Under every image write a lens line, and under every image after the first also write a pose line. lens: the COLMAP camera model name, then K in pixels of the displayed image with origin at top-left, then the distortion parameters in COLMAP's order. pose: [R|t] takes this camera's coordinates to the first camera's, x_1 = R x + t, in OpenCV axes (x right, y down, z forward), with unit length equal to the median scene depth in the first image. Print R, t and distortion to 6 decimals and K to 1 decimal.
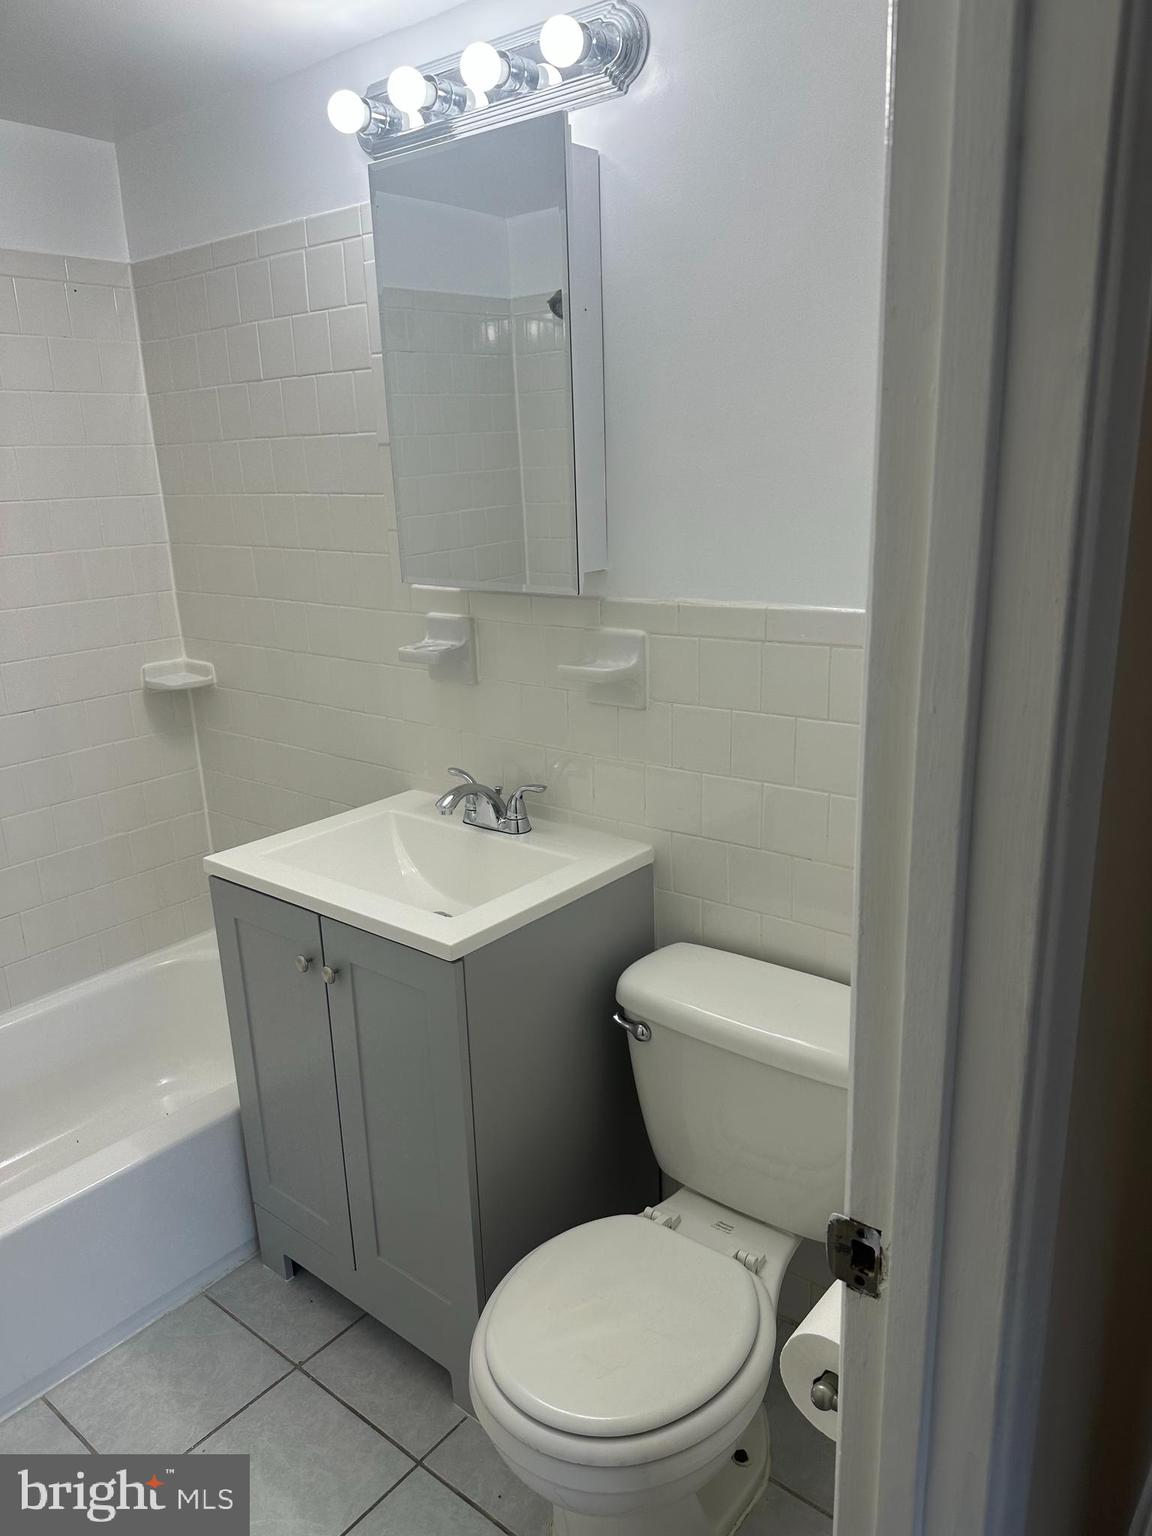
lens RADIAL K [[1077.5, 0, 567.9], [0, 1077.5, 768.9], [0, 0, 1]] dist [0.039095, -0.054557]
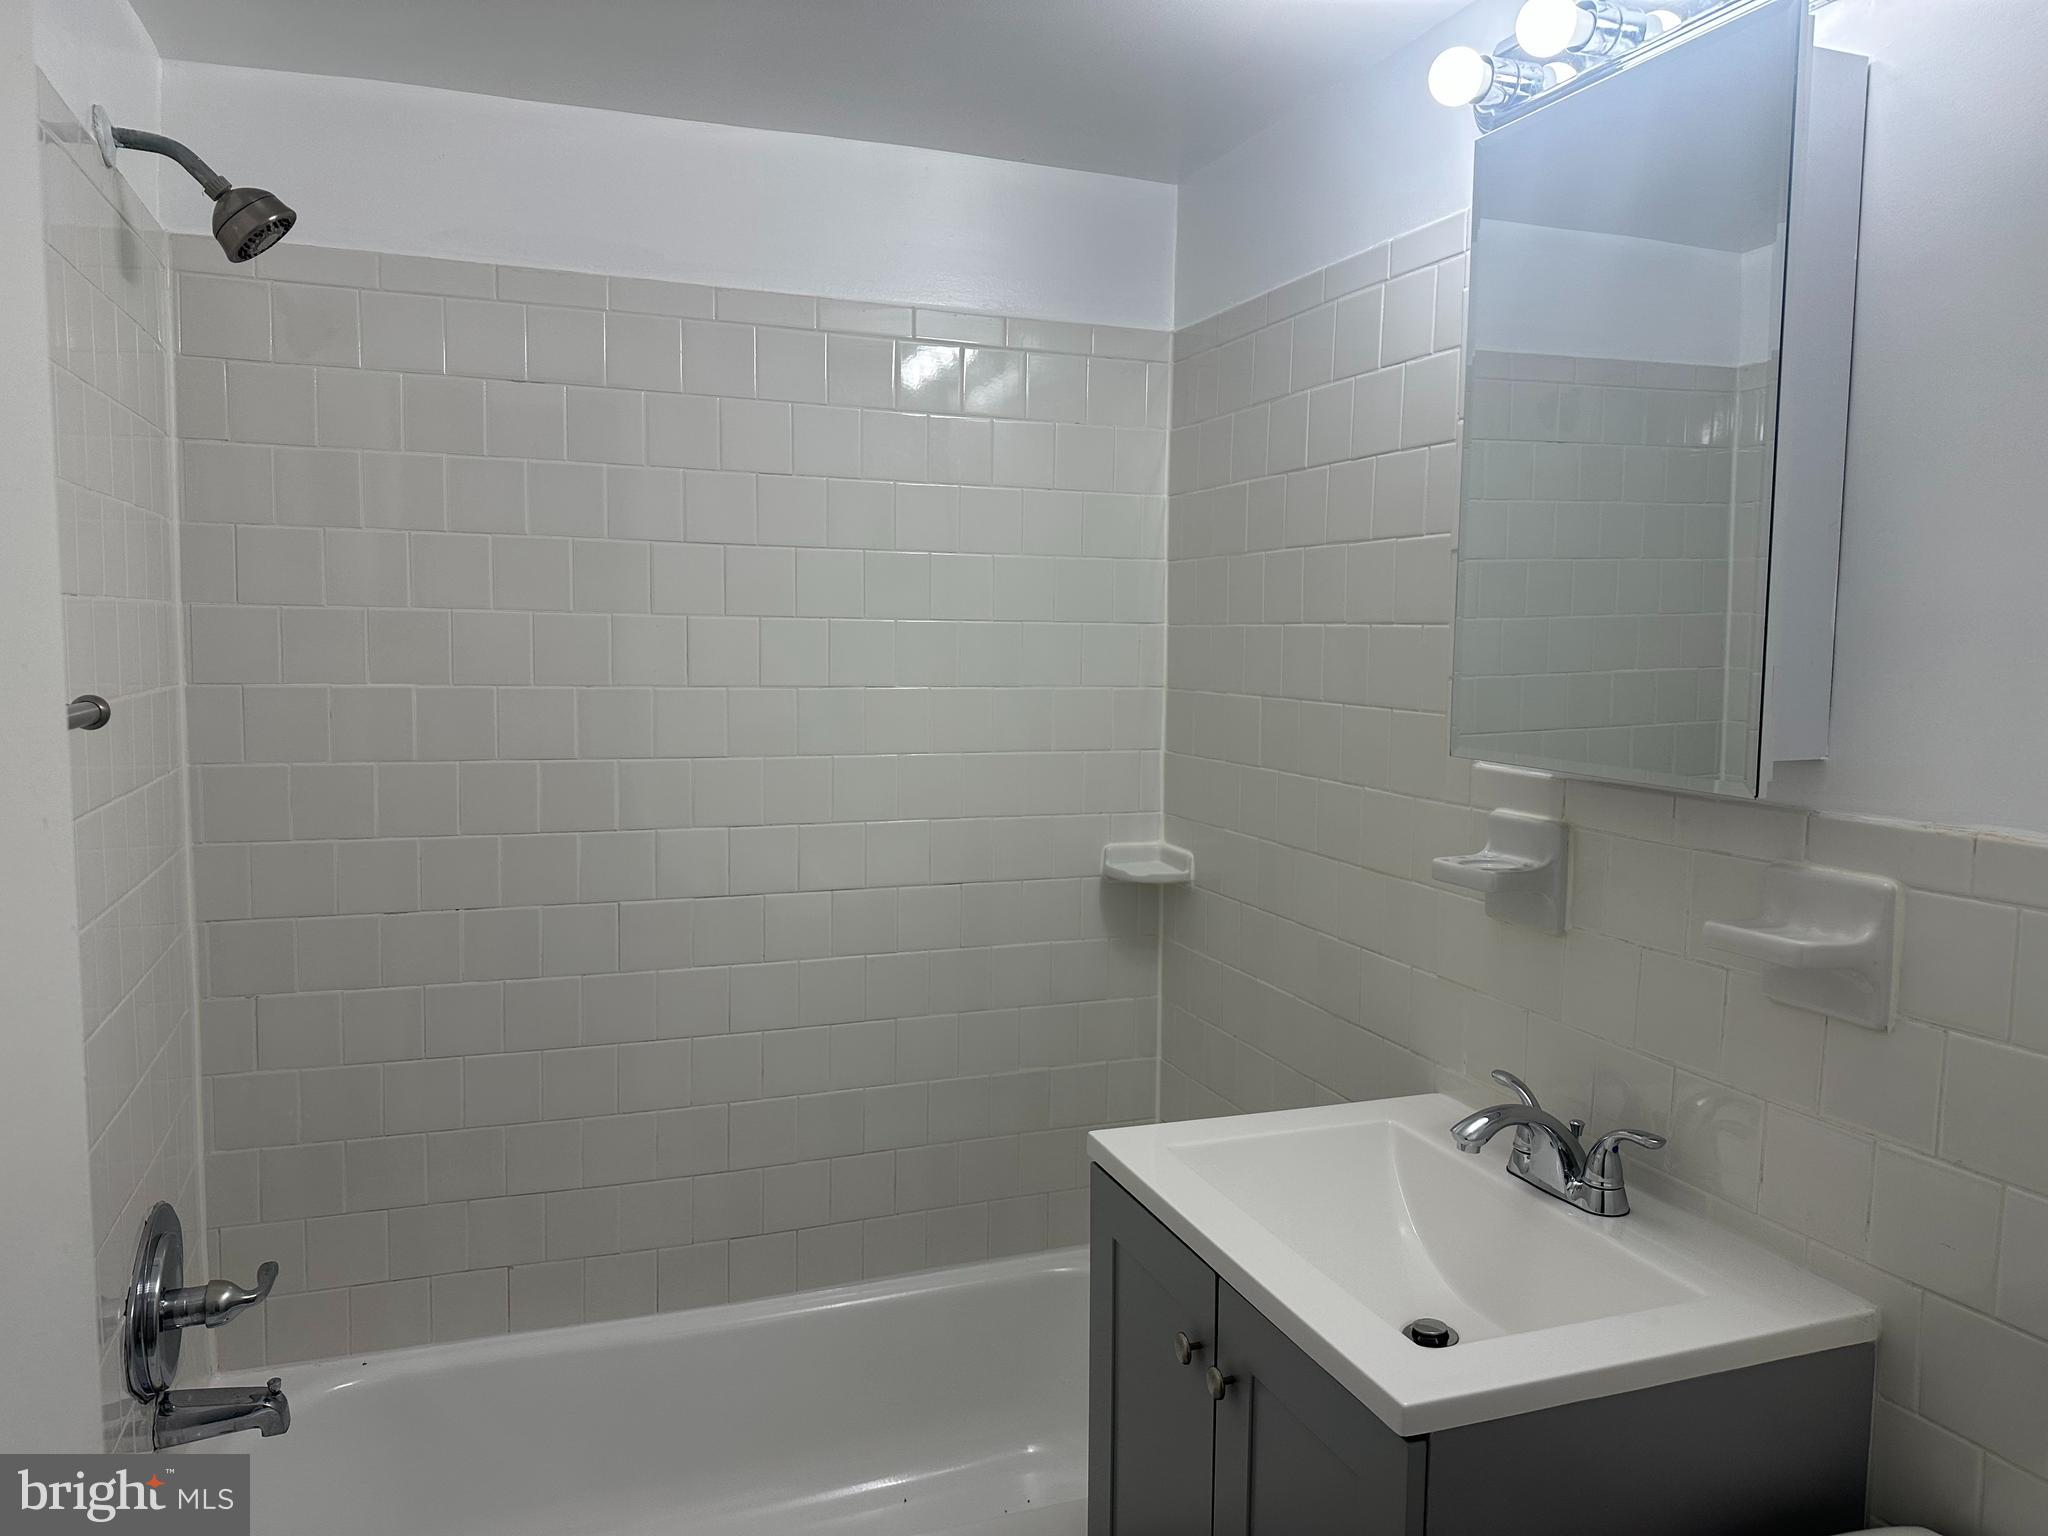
lens RADIAL K [[1436.7, 0, 1004.7], [0, 1436.7, 749.9], [0, 0, 1]] dist [0.039095, -0.054557]
pose [[0.863301, 0.084070, -0.497637, 0.038460], [-0.175161, 0.974647, -0.139215, -0.015378], [0.473317, 0.207351, 0.856140, 0.169151]]
